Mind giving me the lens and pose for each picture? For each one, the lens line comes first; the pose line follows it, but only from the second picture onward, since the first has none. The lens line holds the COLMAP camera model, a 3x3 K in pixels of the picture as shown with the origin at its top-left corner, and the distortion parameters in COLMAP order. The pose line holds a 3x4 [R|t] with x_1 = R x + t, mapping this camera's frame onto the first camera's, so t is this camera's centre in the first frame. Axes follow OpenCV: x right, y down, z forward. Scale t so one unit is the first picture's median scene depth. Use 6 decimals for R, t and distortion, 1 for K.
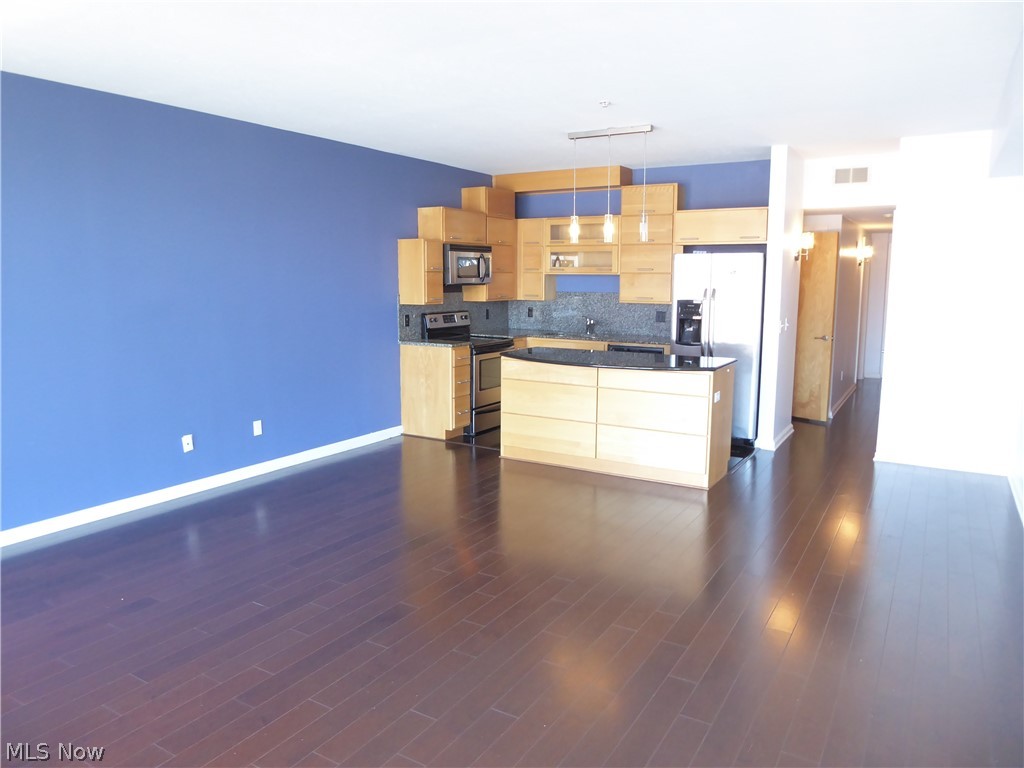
lens RADIAL K [[725.1, 0, 509.6], [0, 725.1, 378.4], [0, 0, 1]] dist [-0.055493, 0.038103]
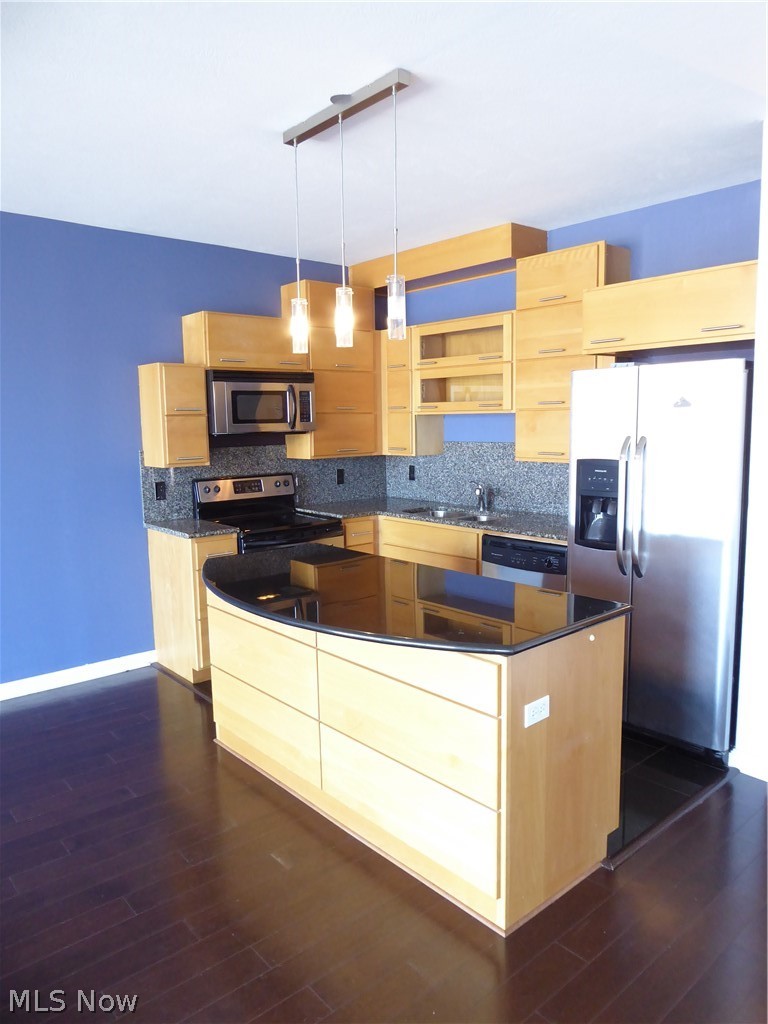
lens RADIAL K [[725.1, 0, 388.6], [0, 725.1, 514.0], [0, 0, 1]] dist [-0.055493, 0.038103]
pose [[0.950871, 0.020870, -0.308883, 0.241966], [-0.023678, 0.999705, -0.005347, -0.058031], [0.308680, 0.012398, 0.951085, 0.428282]]
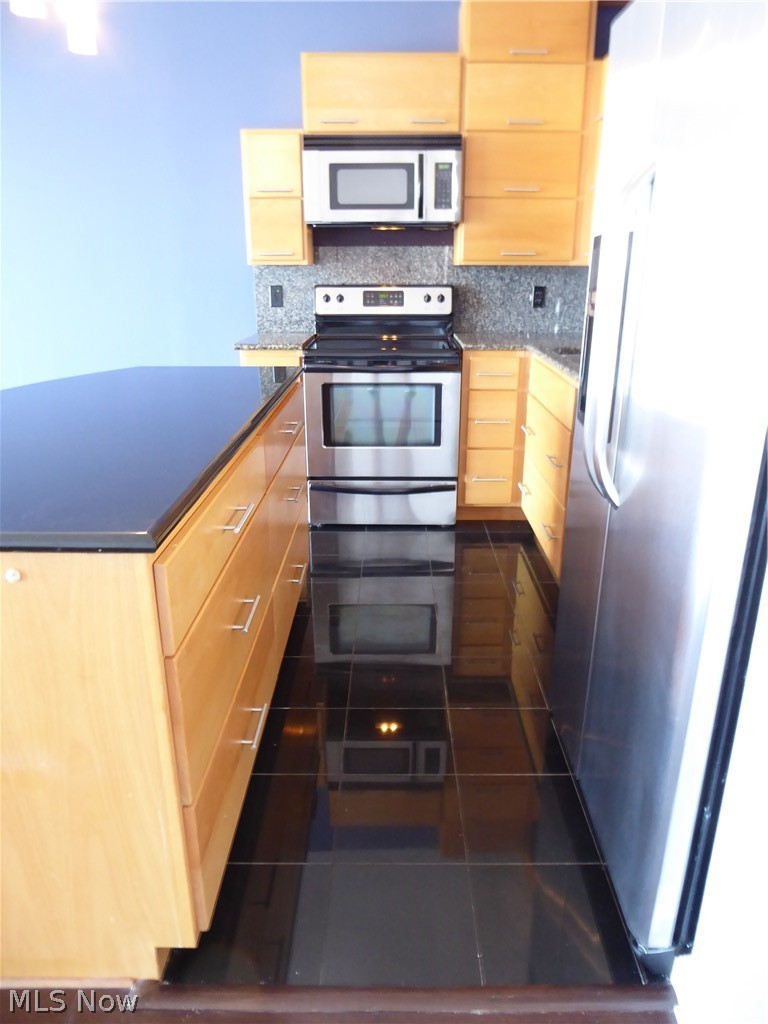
lens RADIAL K [[725.1, 0, 390.2], [0, 725.1, 513.6], [0, 0, 1]] dist [-0.055493, 0.038103]
pose [[0.513498, 0.274489, -0.813004, 0.382050], [-0.119640, 0.961105, 0.248926, -0.064718], [0.849709, -0.030555, 0.526365, 0.742574]]
